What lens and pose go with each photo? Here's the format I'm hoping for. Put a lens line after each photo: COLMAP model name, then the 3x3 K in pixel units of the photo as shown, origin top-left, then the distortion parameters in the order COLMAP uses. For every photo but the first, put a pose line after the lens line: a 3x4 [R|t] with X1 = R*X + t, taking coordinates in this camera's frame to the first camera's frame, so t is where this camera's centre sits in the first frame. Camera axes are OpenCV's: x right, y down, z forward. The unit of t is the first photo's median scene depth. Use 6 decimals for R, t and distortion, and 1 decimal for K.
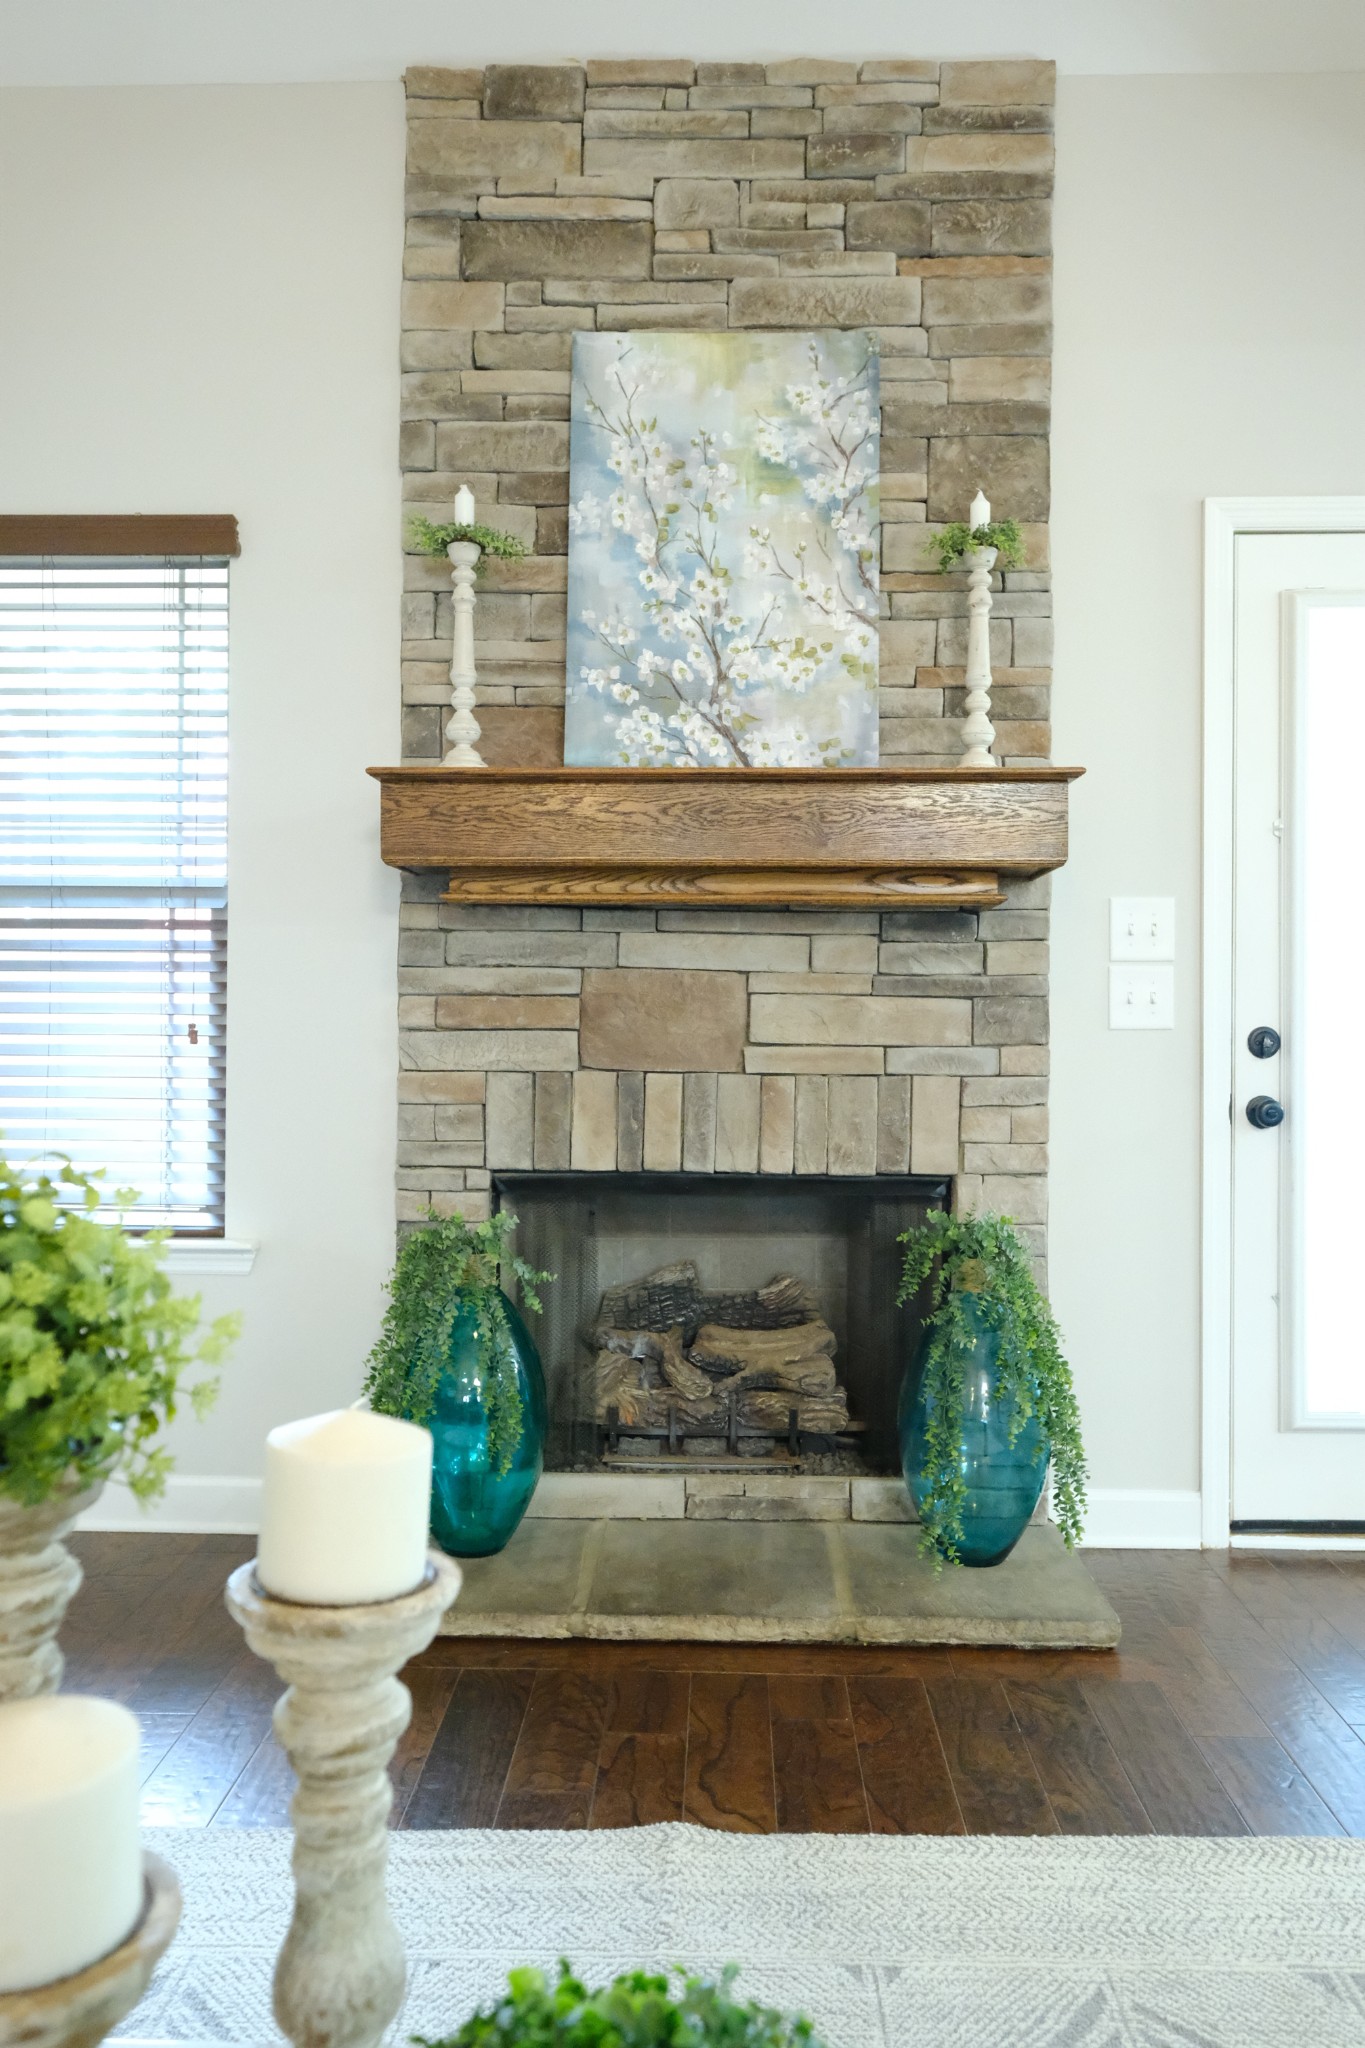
lens RADIAL K [[1584.8, 0, 670.1], [0, 1584.8, 1015.2], [0, 0, 1]] dist [0.002914, -0.001026]
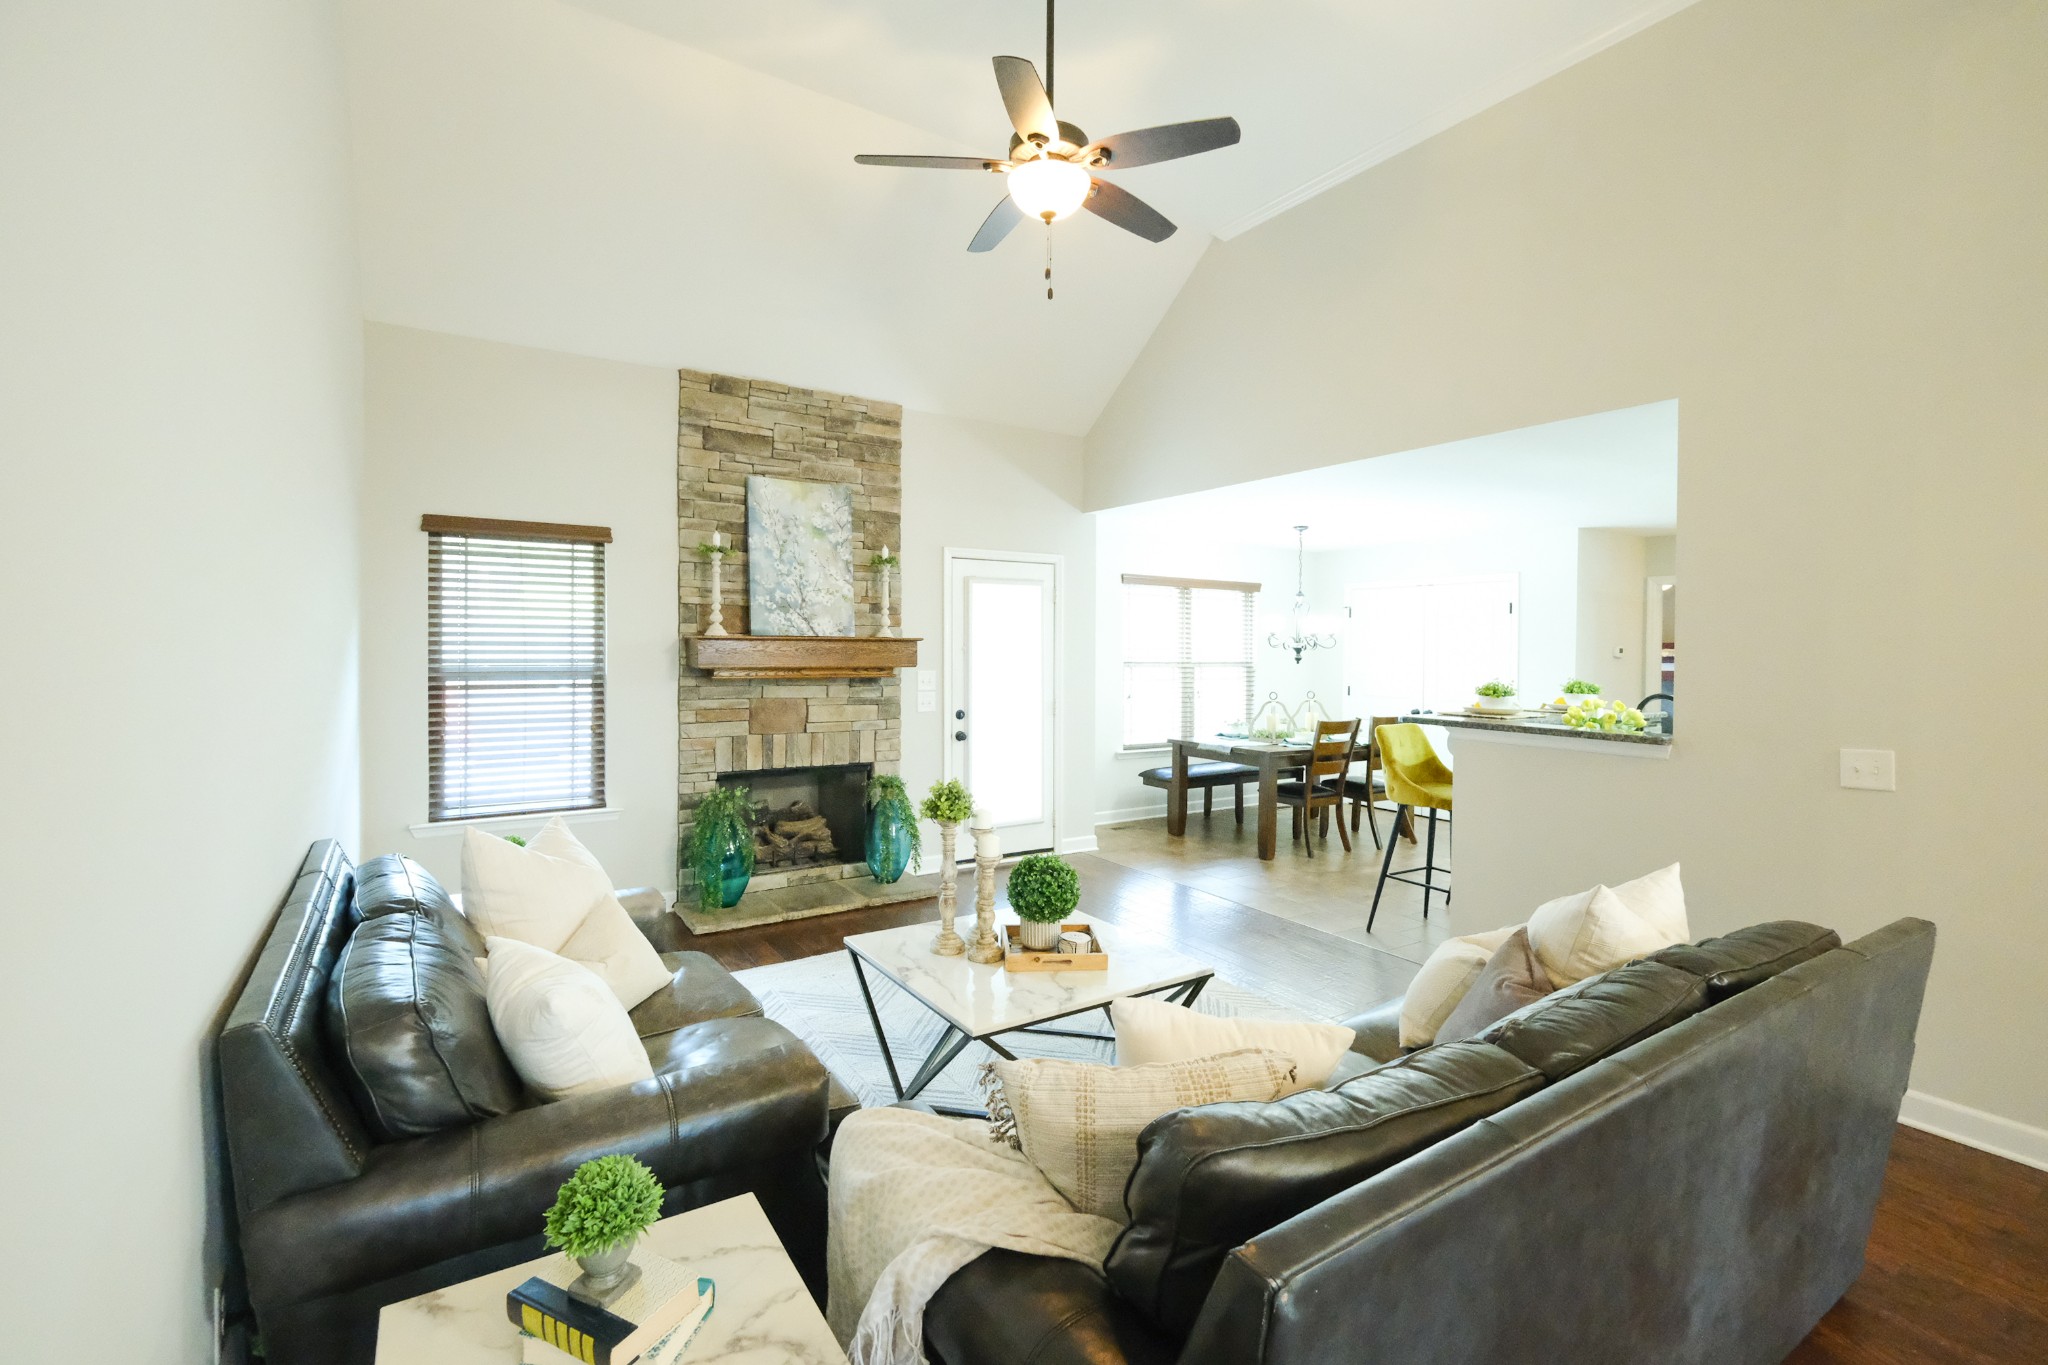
lens RADIAL K [[925.0, 0, 1037.4], [0, 925.0, 676.4], [0, 0, 1]] dist [-0.018974, 0.004072]
pose [[0.820424, -0.020948, 0.571372, -0.583768], [0.003320, 0.999486, 0.031877, -0.122376], [-0.571746, -0.024256, 0.820072, -0.652054]]
